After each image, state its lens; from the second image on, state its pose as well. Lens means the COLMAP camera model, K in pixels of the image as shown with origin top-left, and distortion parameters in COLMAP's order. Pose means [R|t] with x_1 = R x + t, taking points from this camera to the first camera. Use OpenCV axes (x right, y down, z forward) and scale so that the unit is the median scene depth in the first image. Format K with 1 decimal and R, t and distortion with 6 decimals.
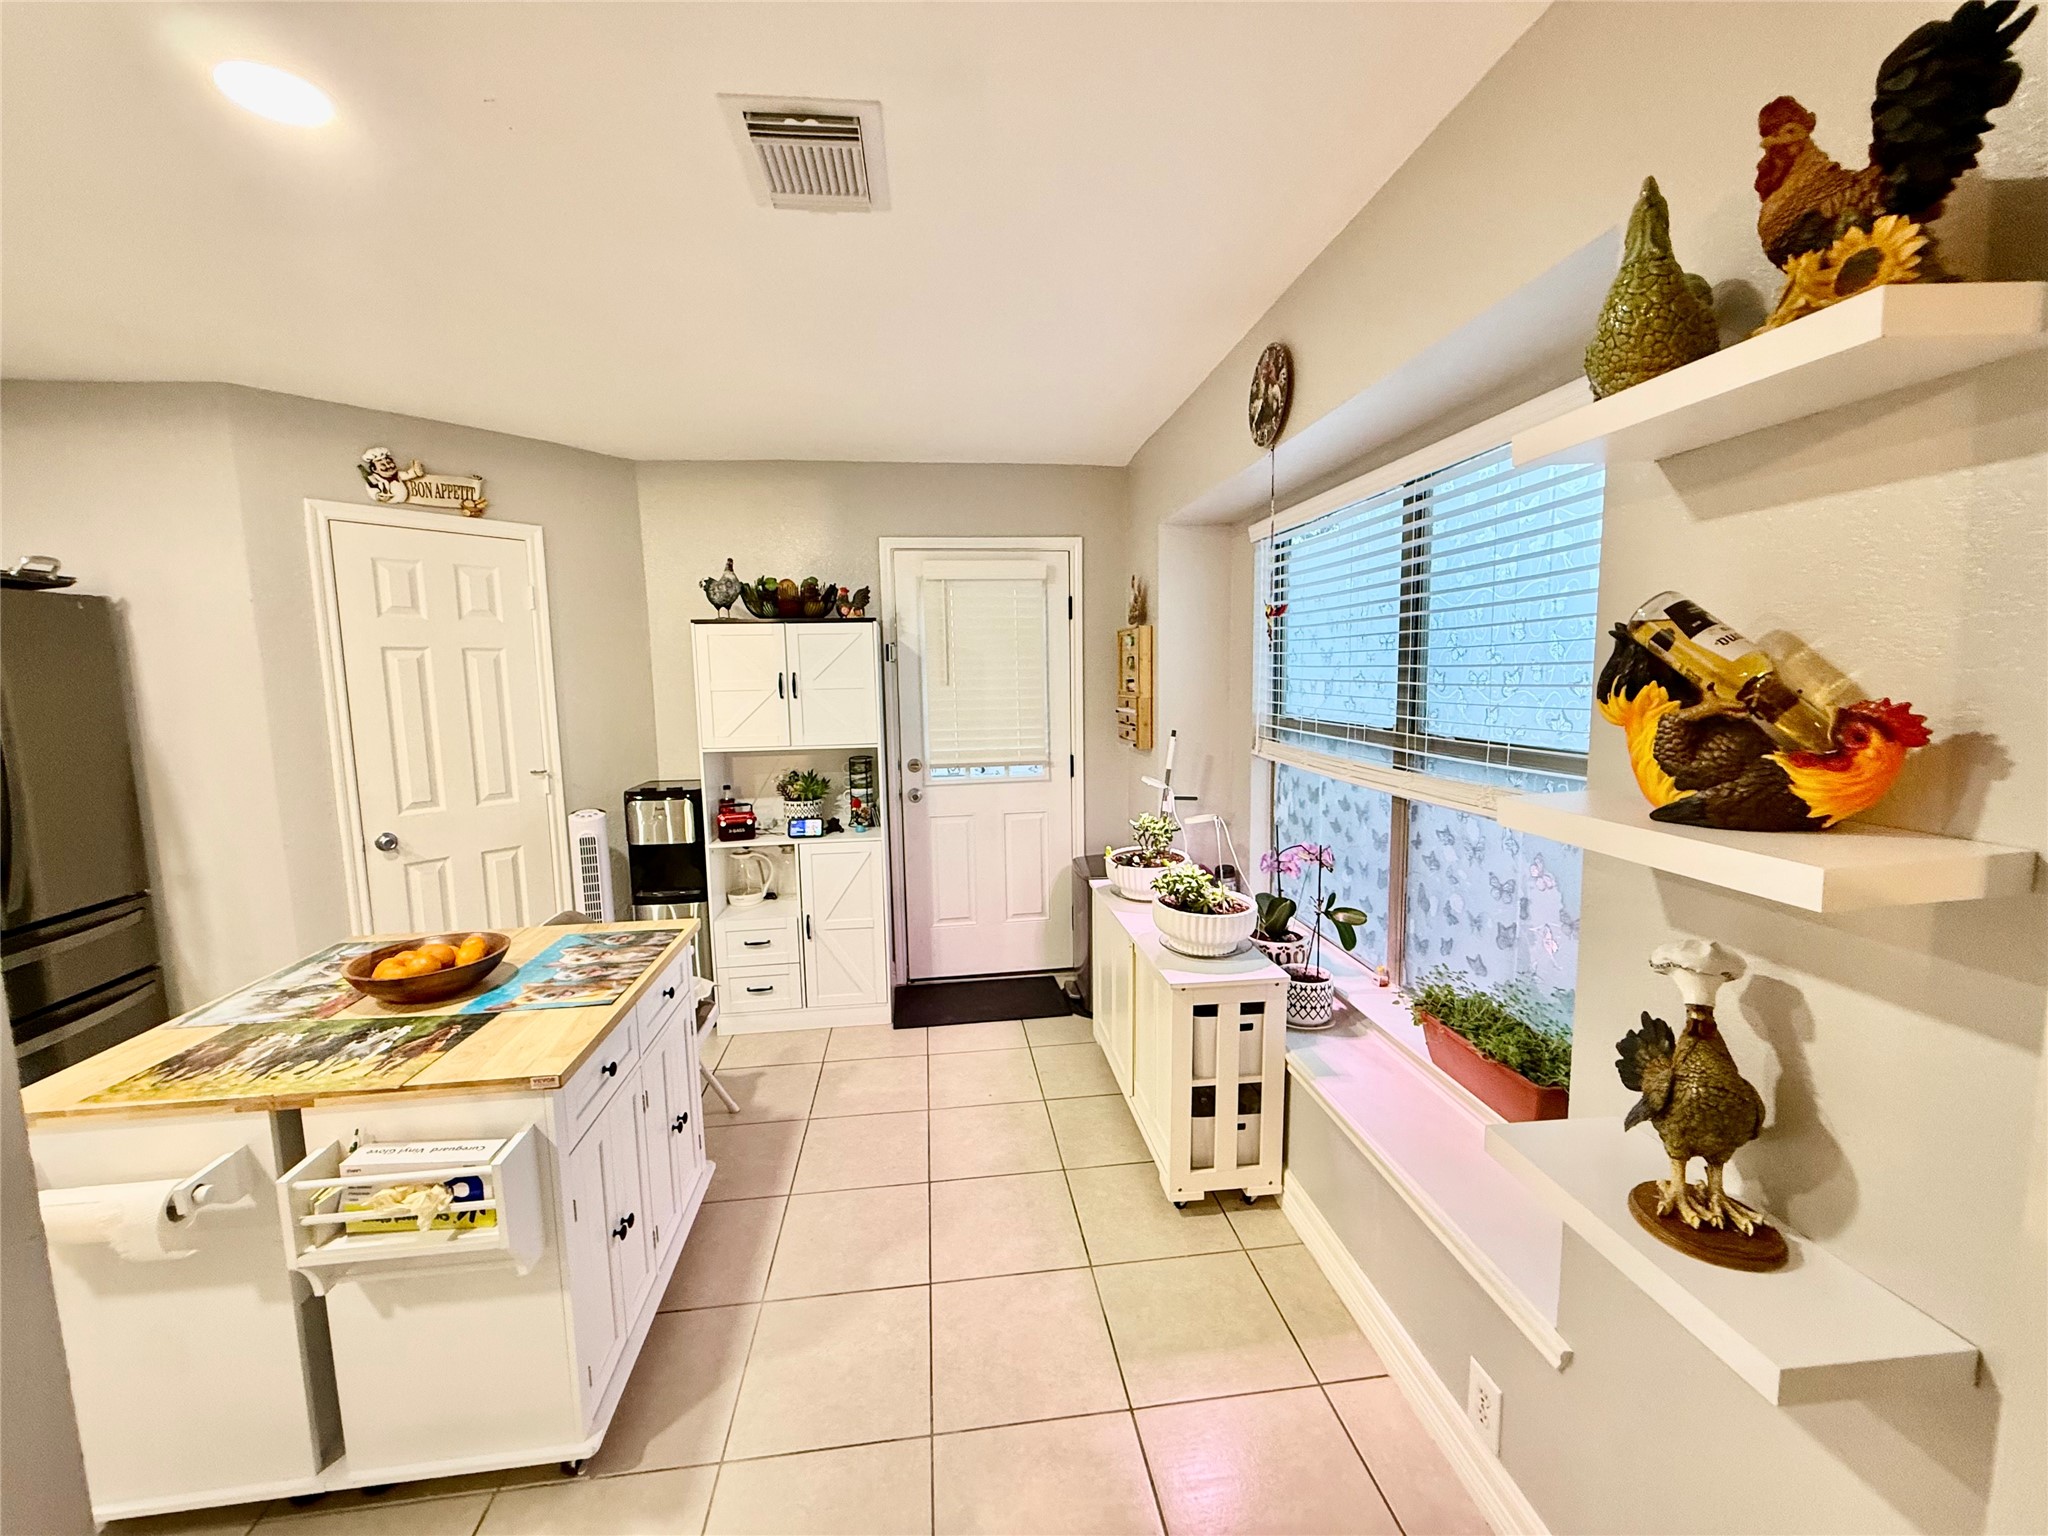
lens RADIAL K [[811.1, 0, 1019.6], [0, 811.1, 767.3], [0, 0, 1]] dist [-0.000246, 0.000329]
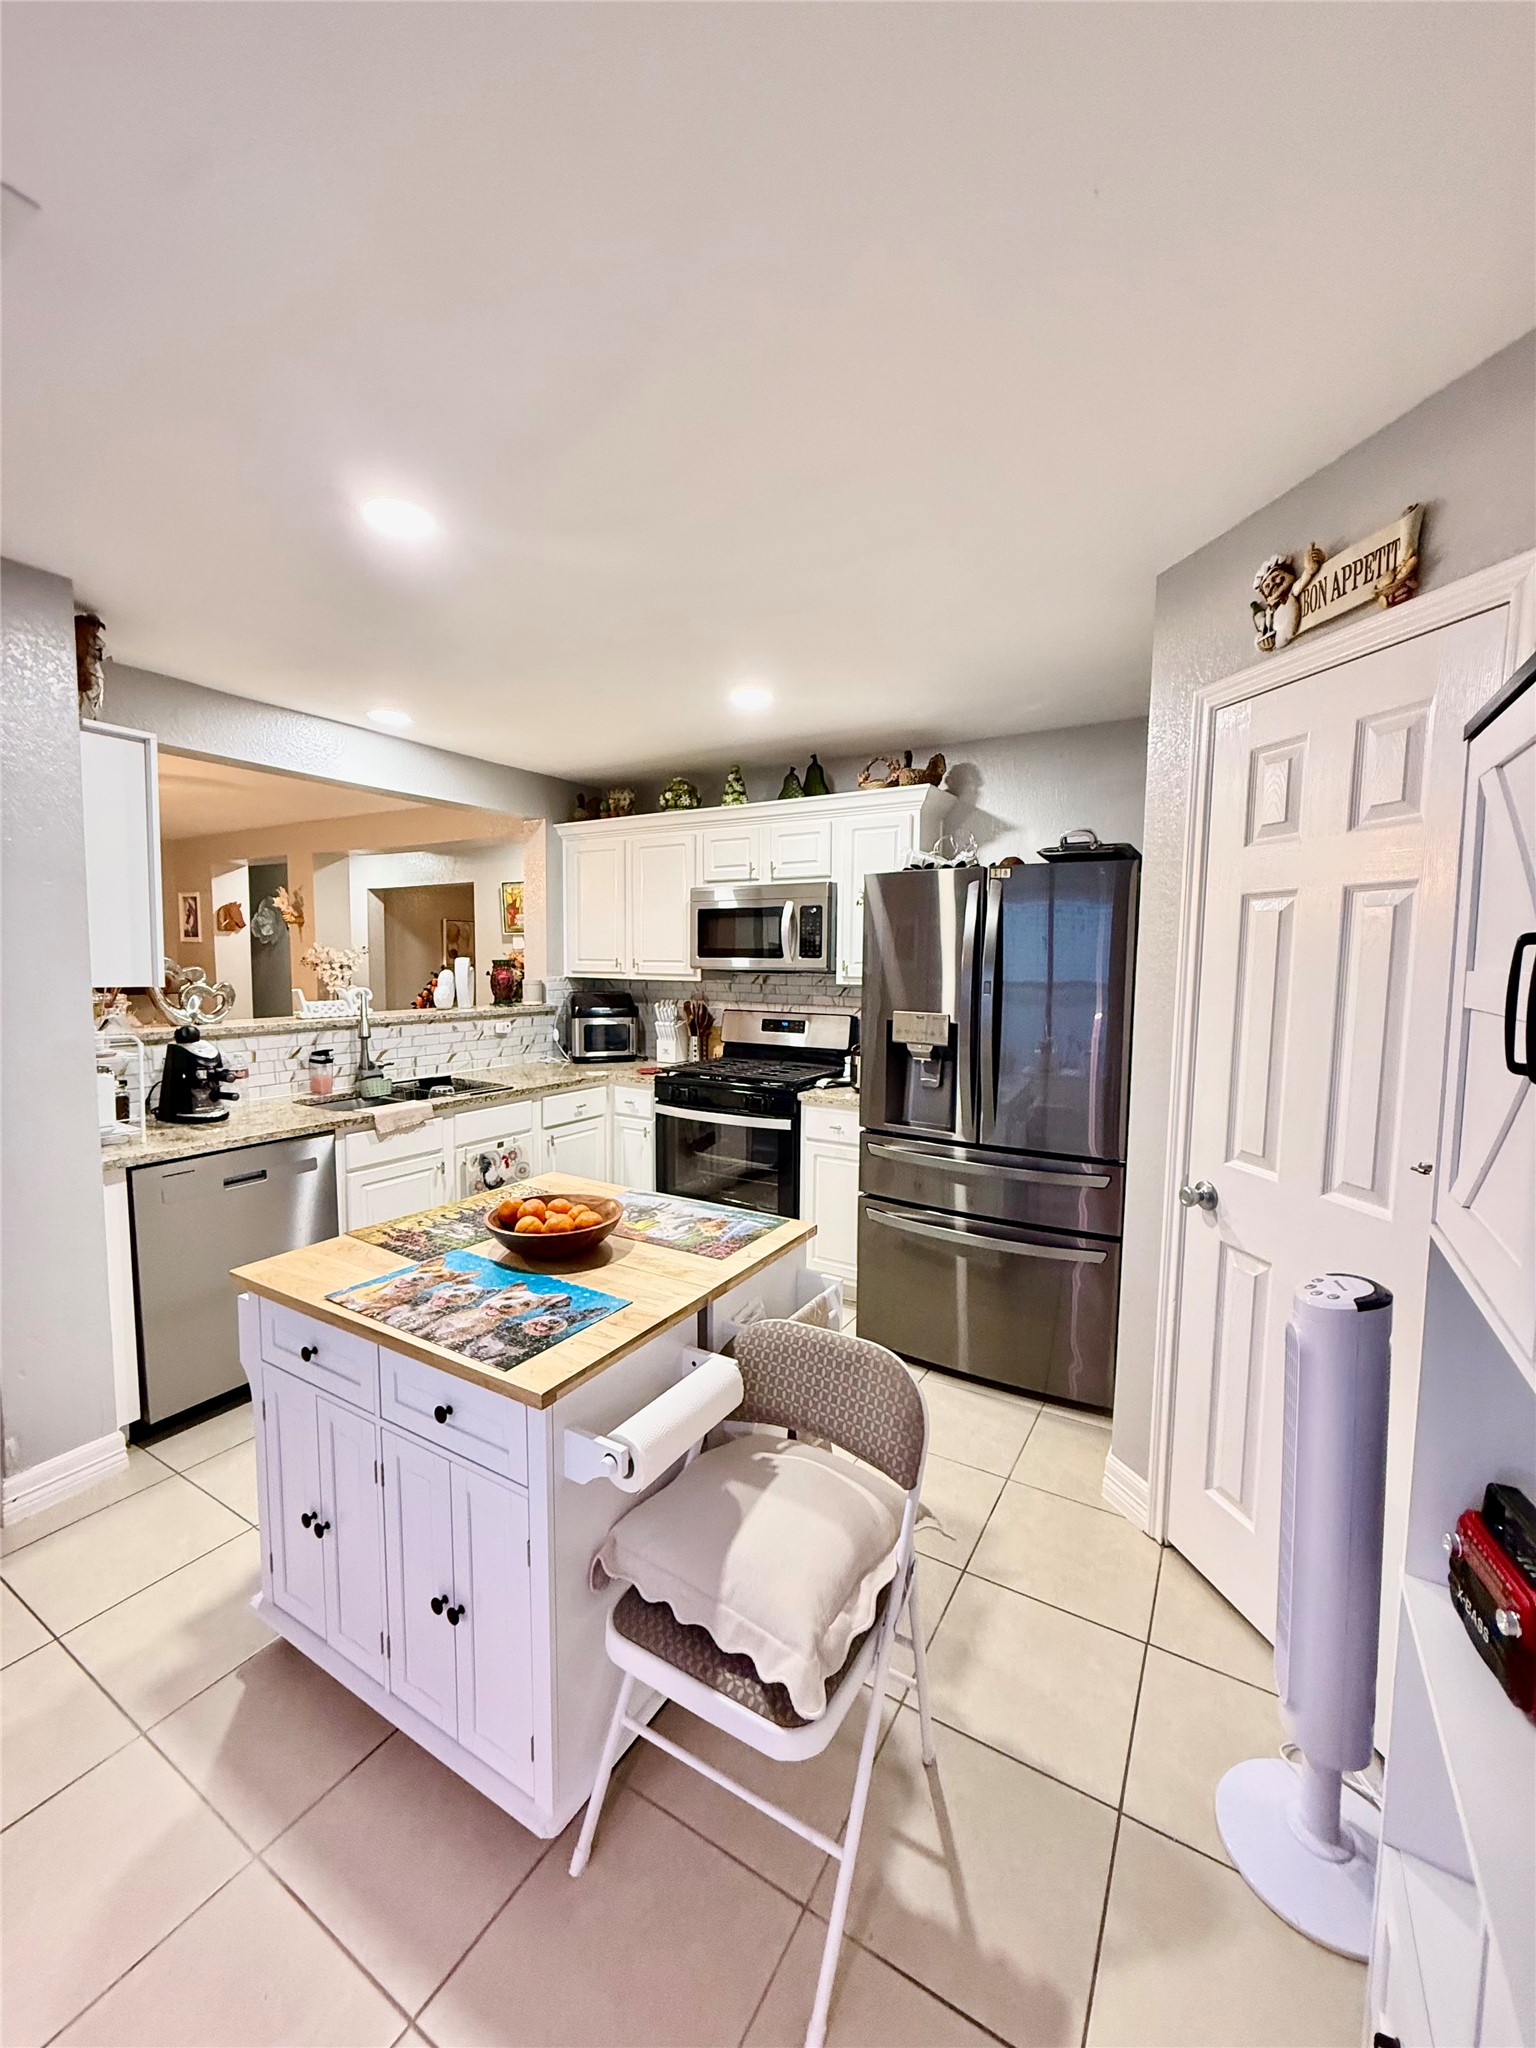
lens RADIAL K [[811.1, 0, 772.8], [0, 811.1, 1021.5], [0, 0, 1]] dist [-0.000246, 0.000329]
pose [[-0.609043, 0.080444, -0.789047, -0.067734], [-0.090659, 0.981262, 0.170017, -0.125296], [0.787939, 0.175081, -0.590338, 1.099193]]
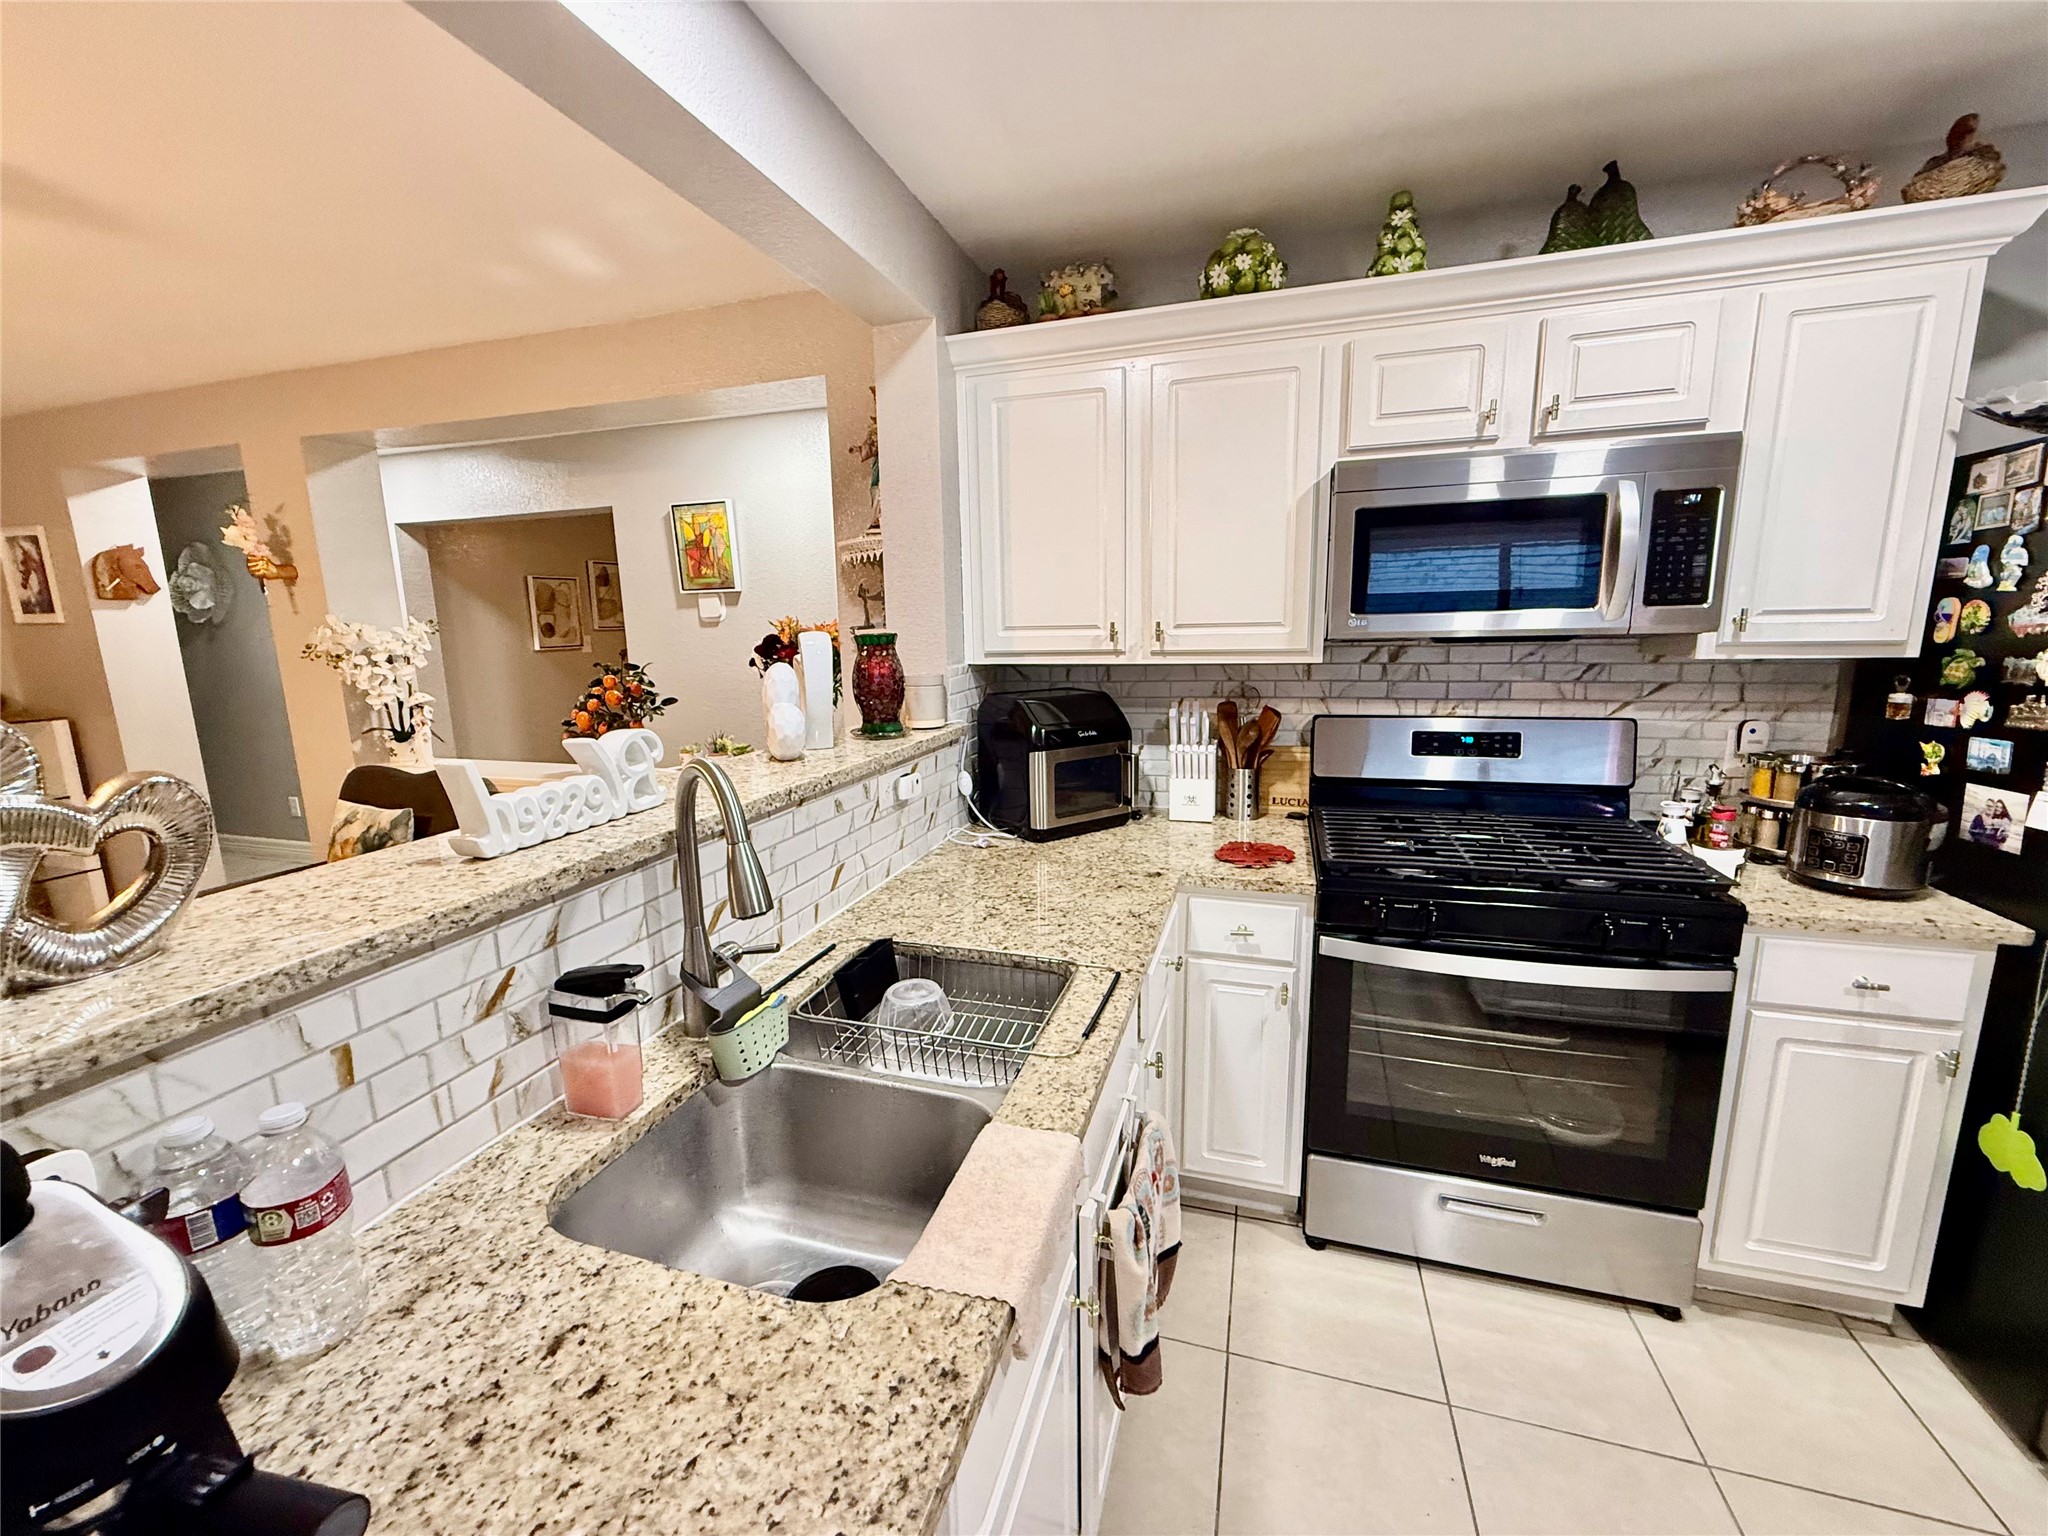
lens RADIAL K [[811.1, 0, 1023.9], [0, 811.1, 768.7], [0, 0, 1]] dist [-0.000246, 0.000329]
pose [[-0.401614, 0.195709, -0.894653, -0.372682], [-0.079473, 0.965766, 0.246941, -0.006615], [0.912354, 0.170276, -0.372311, 0.193605]]
